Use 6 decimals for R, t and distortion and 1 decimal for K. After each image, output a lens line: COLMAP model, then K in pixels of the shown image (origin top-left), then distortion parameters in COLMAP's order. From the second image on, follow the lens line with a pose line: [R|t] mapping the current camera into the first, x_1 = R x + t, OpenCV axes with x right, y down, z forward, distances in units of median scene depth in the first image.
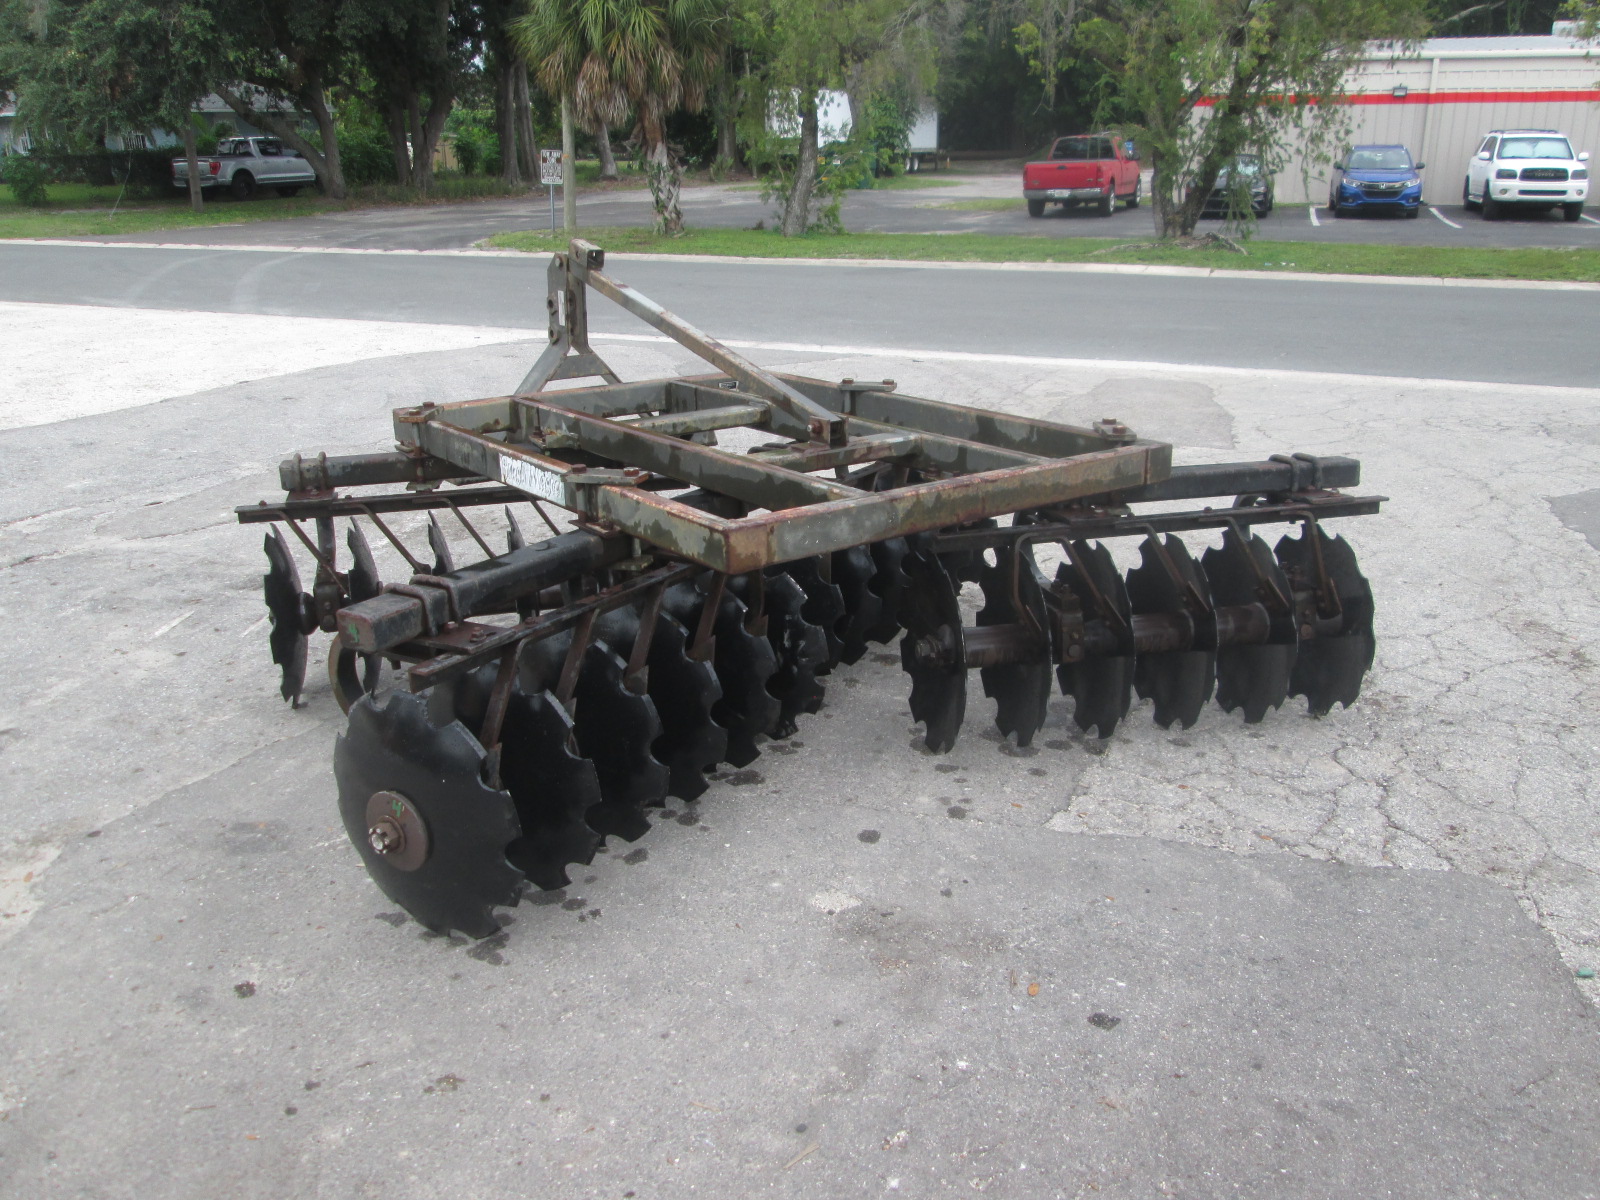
lens RADIAL K [[1289.5, 0, 827.3], [0, 1289.5, 596.0], [0, 0, 1]] dist [-0.018446, -0.007071]
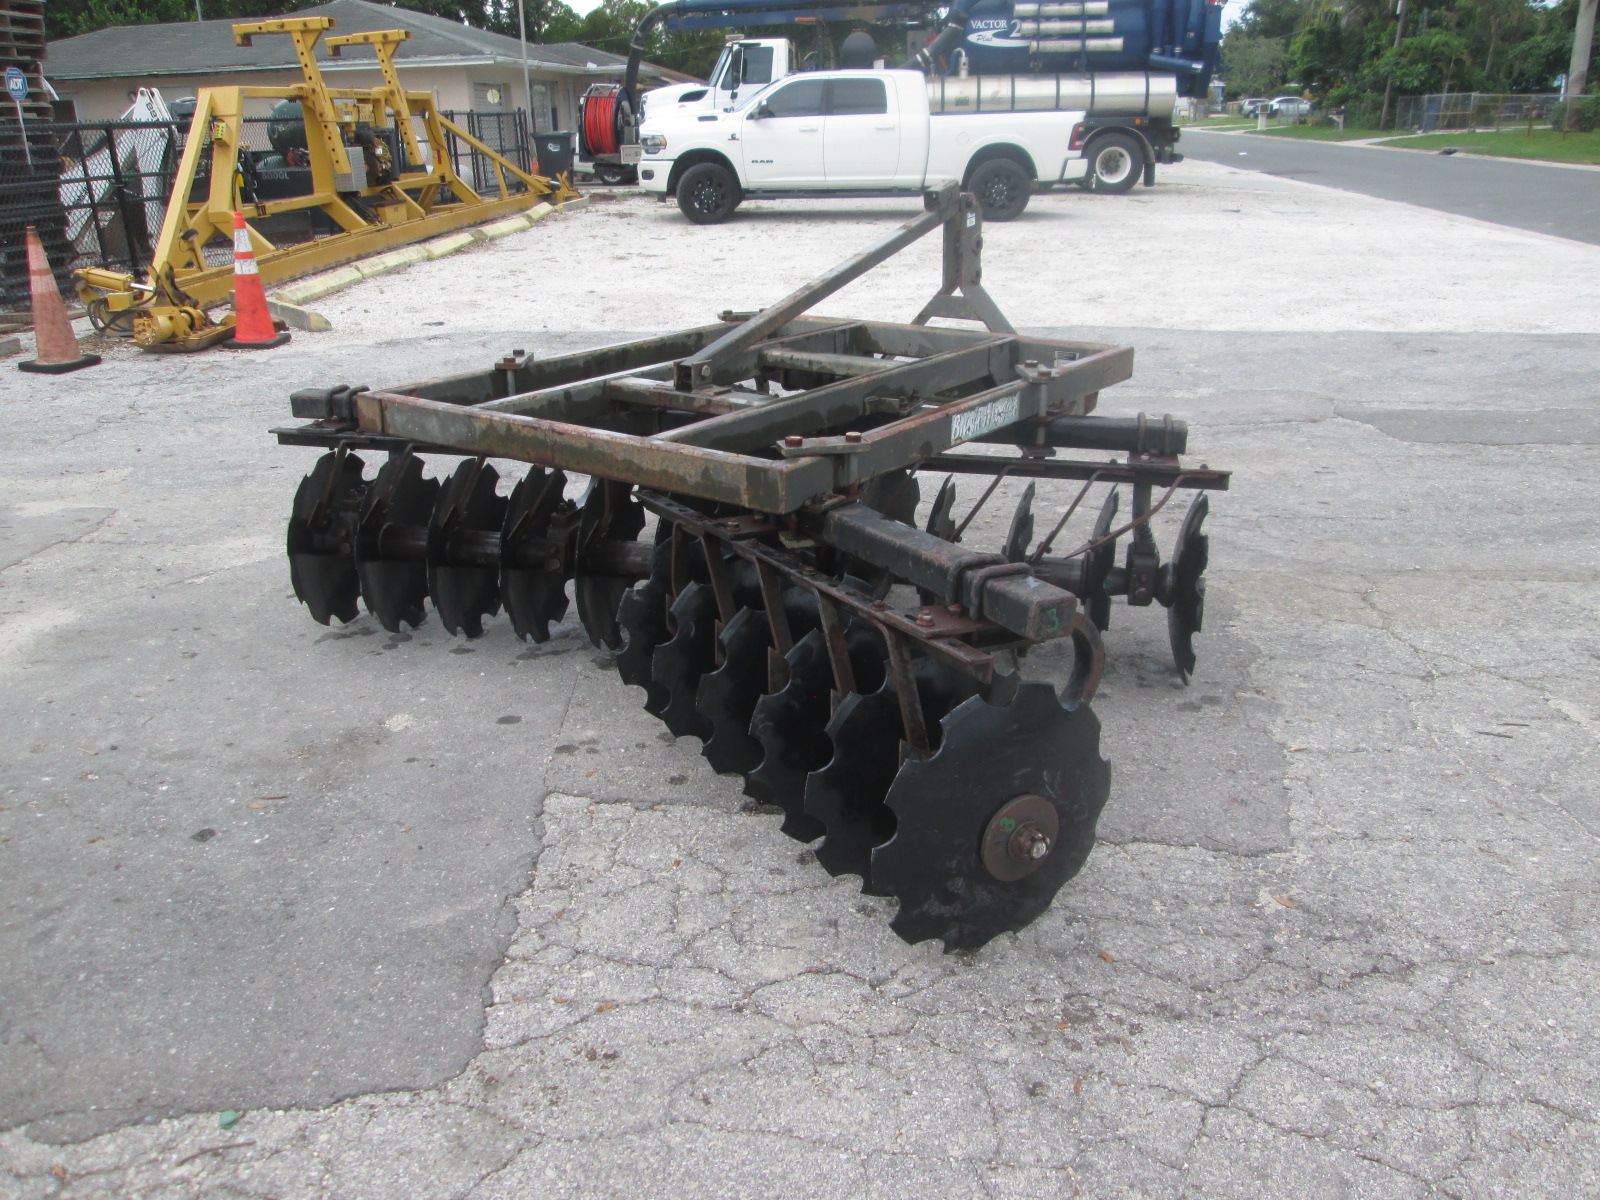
lens RADIAL K [[1319.7, 0, 805.2], [0, 1319.7, 594.6], [0, 0, 1]] dist [-0.046595, 0.005397]
pose [[0.301616, 0.329304, -0.894755, 0.120821], [-0.290298, 0.925620, 0.242806, -0.029311], [0.908160, 0.186512, 0.374778, 0.086708]]
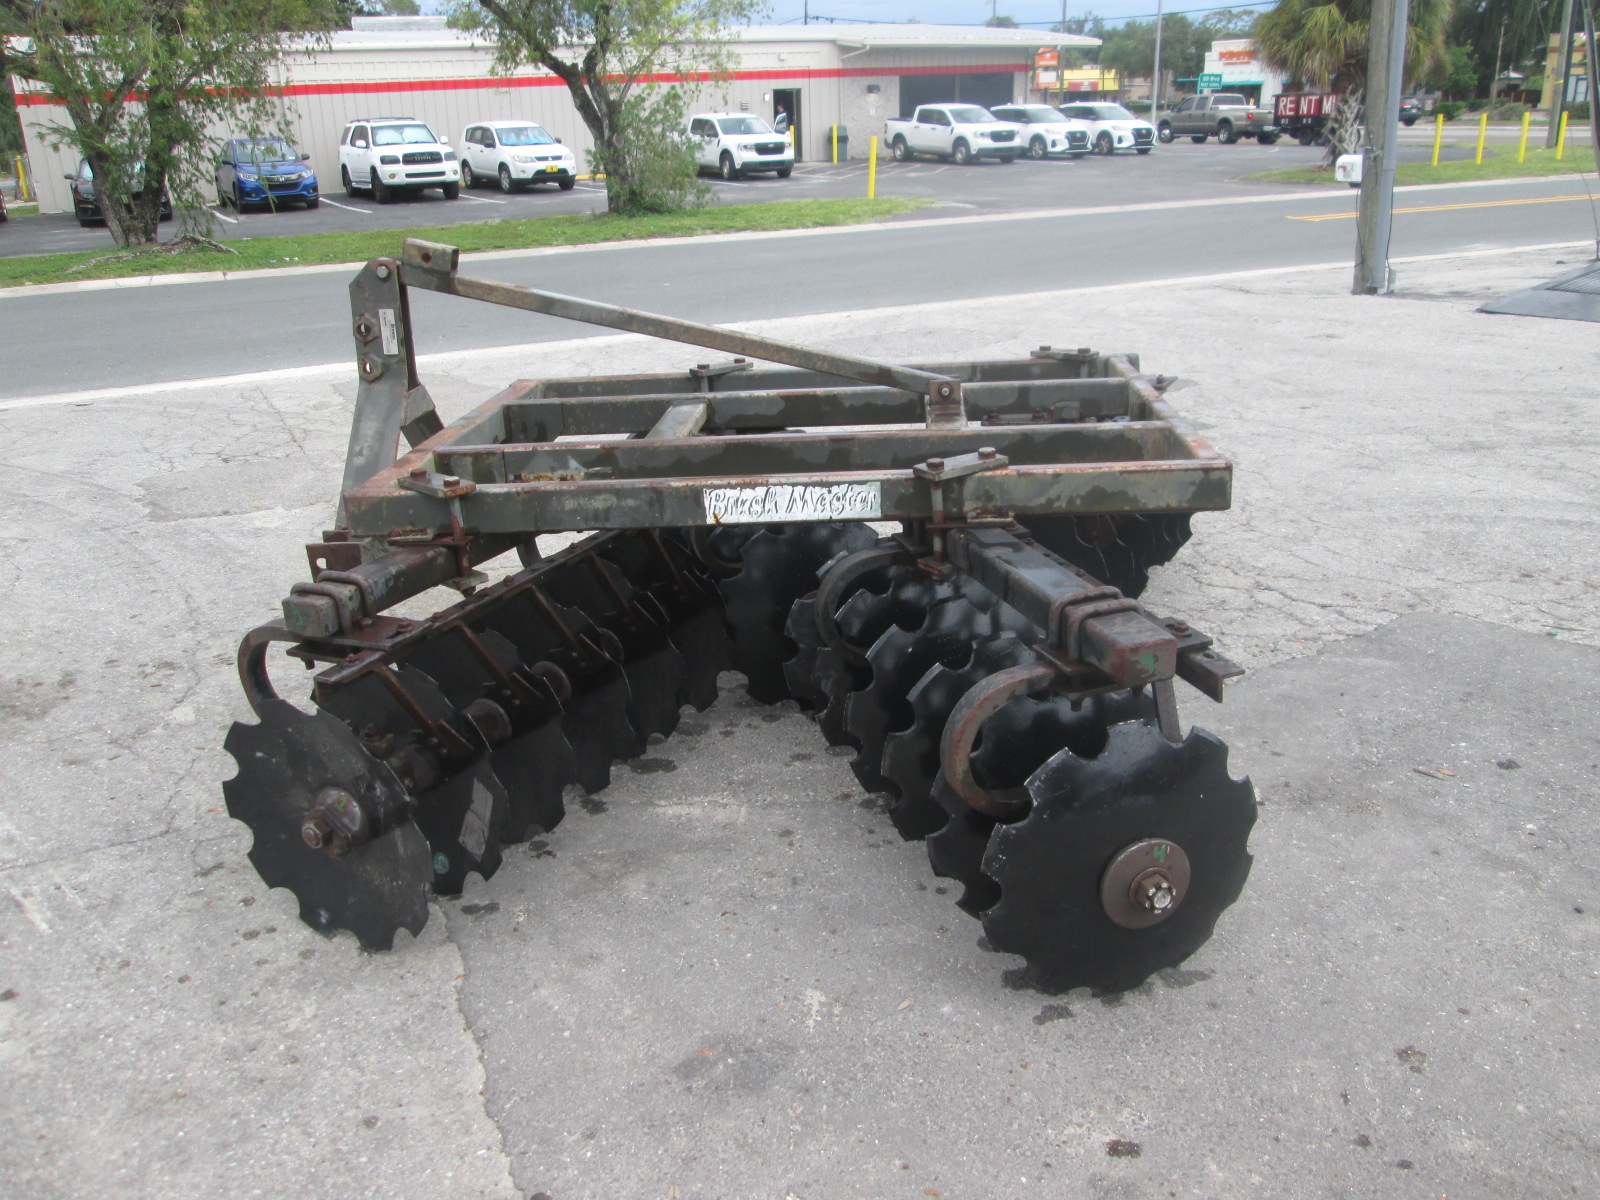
lens RADIAL K [[1335.0, 0, 802.1], [0, 1335.0, 544.0], [0, 0, 1]] dist [-0.033205, -0.003317]
pose [[0.660669, -0.245458, 0.709413, -0.096019], [0.276429, 0.958174, 0.074095, -0.014625], [-0.697928, 0.147150, 0.700888, 0.046180]]
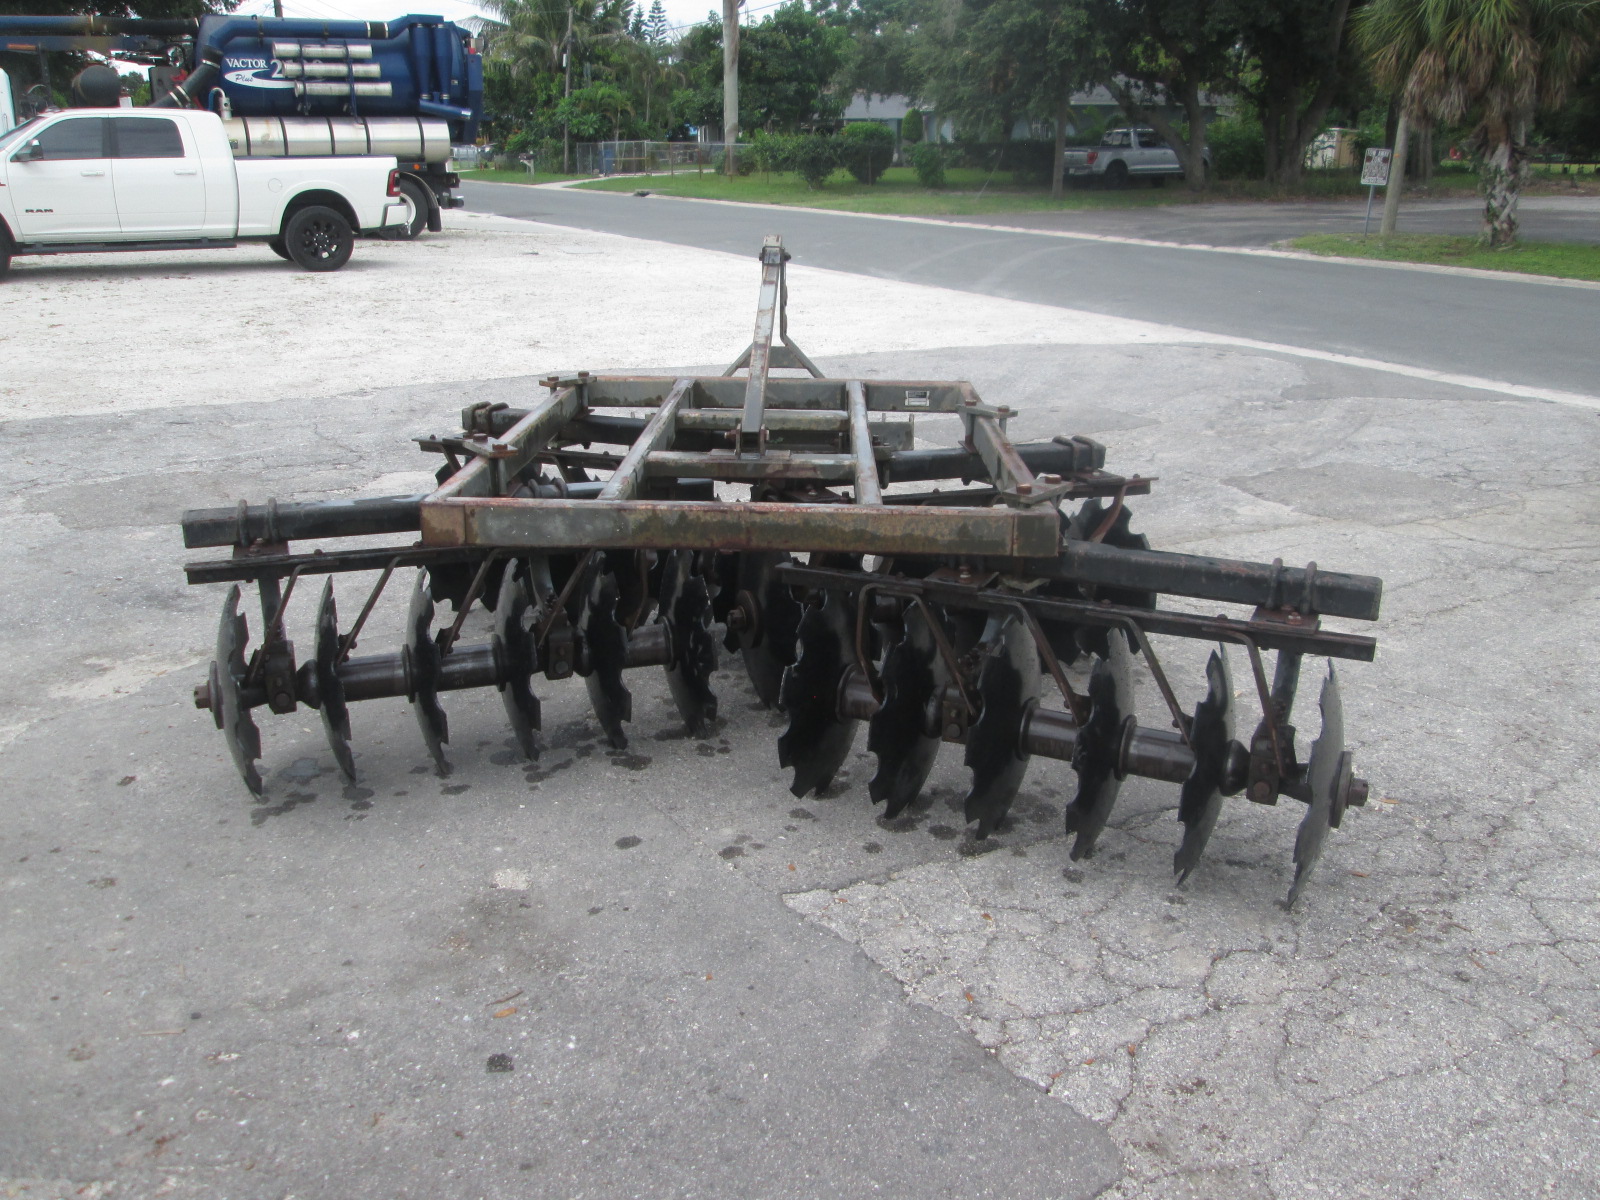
lens RADIAL K [[1311.7, 0, 822.9], [0, 1311.7, 595.6], [0, 0, 1]] dist [-0.035154, -0.000046]
pose [[0.790324, 0.208863, -0.575989, 0.076771], [-0.209077, 0.975609, 0.066894, -0.010963], [0.575912, 0.067558, 0.814716, 0.027393]]
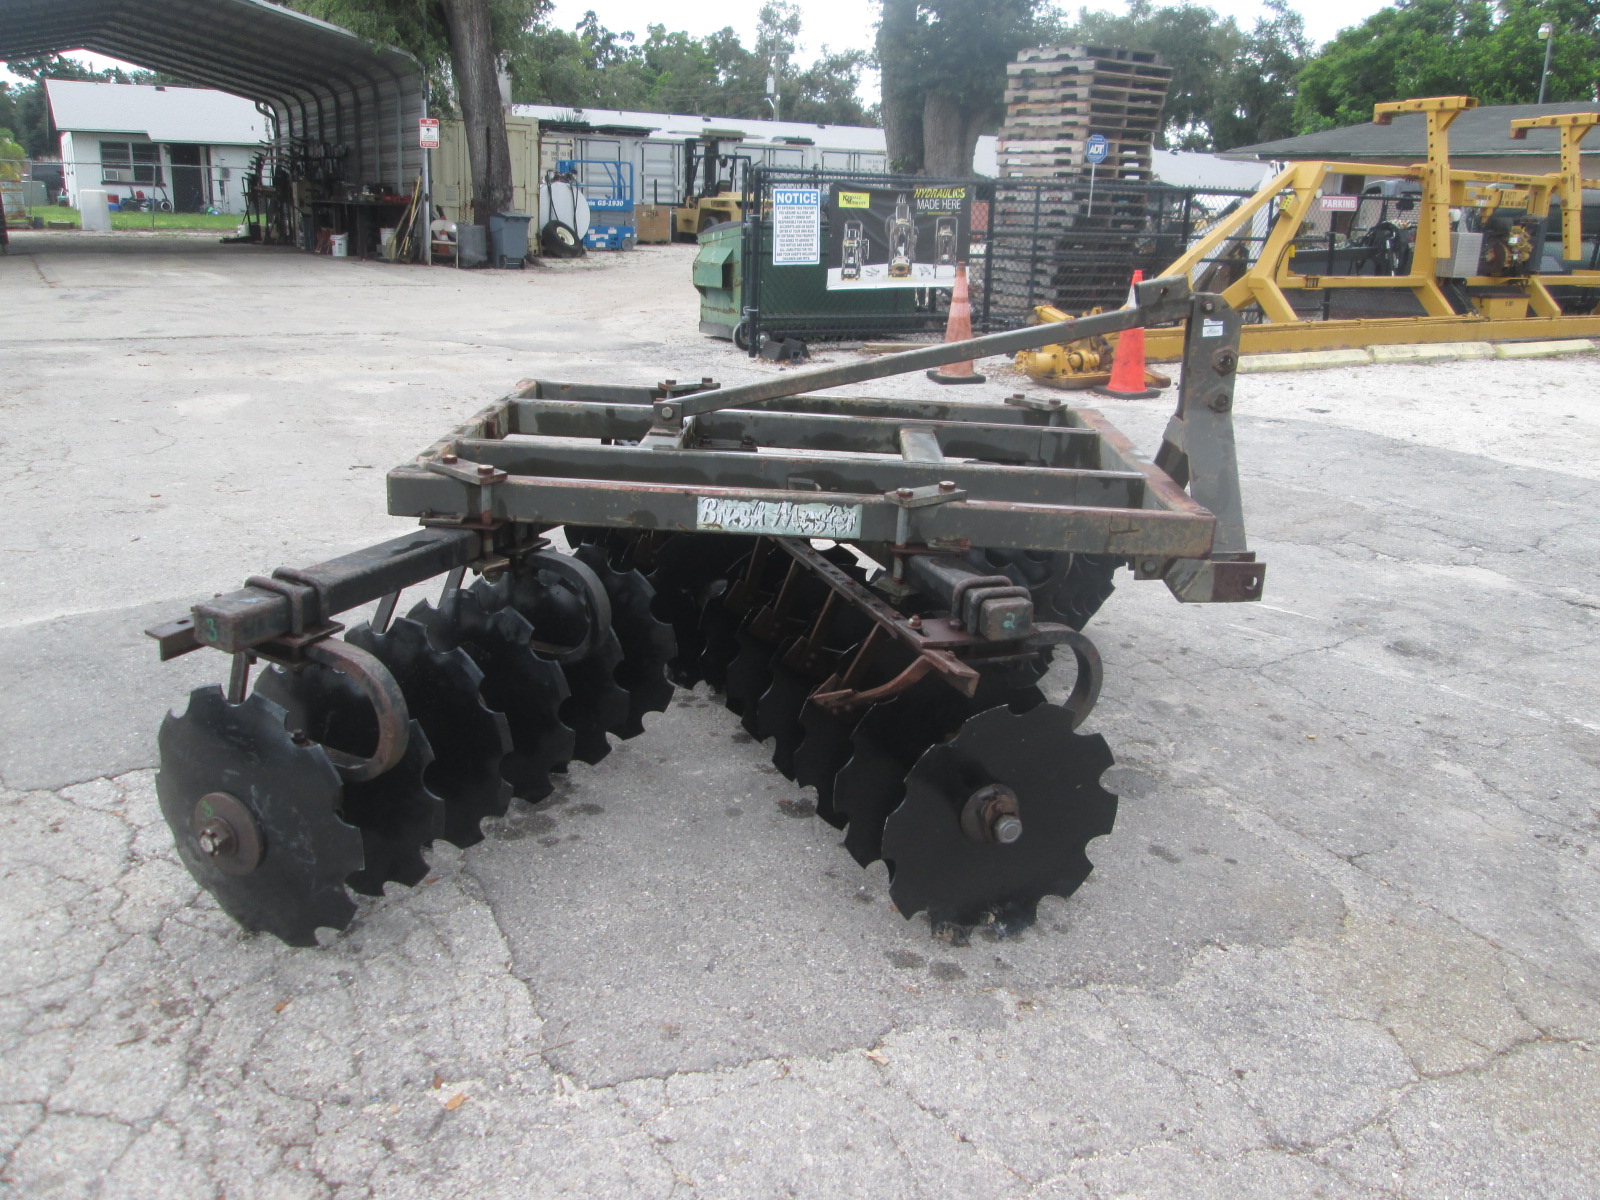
lens RADIAL K [[1335.0, 0, 802.1], [0, 1335.0, 544.0], [0, 0, 1]] dist [-0.033205, -0.003317]
pose [[-0.627067, 0.188875, -0.755720, 0.093902], [-0.276850, 0.852782, 0.442852, -0.065787], [0.728108, 0.486919, -0.482461, 0.197327]]
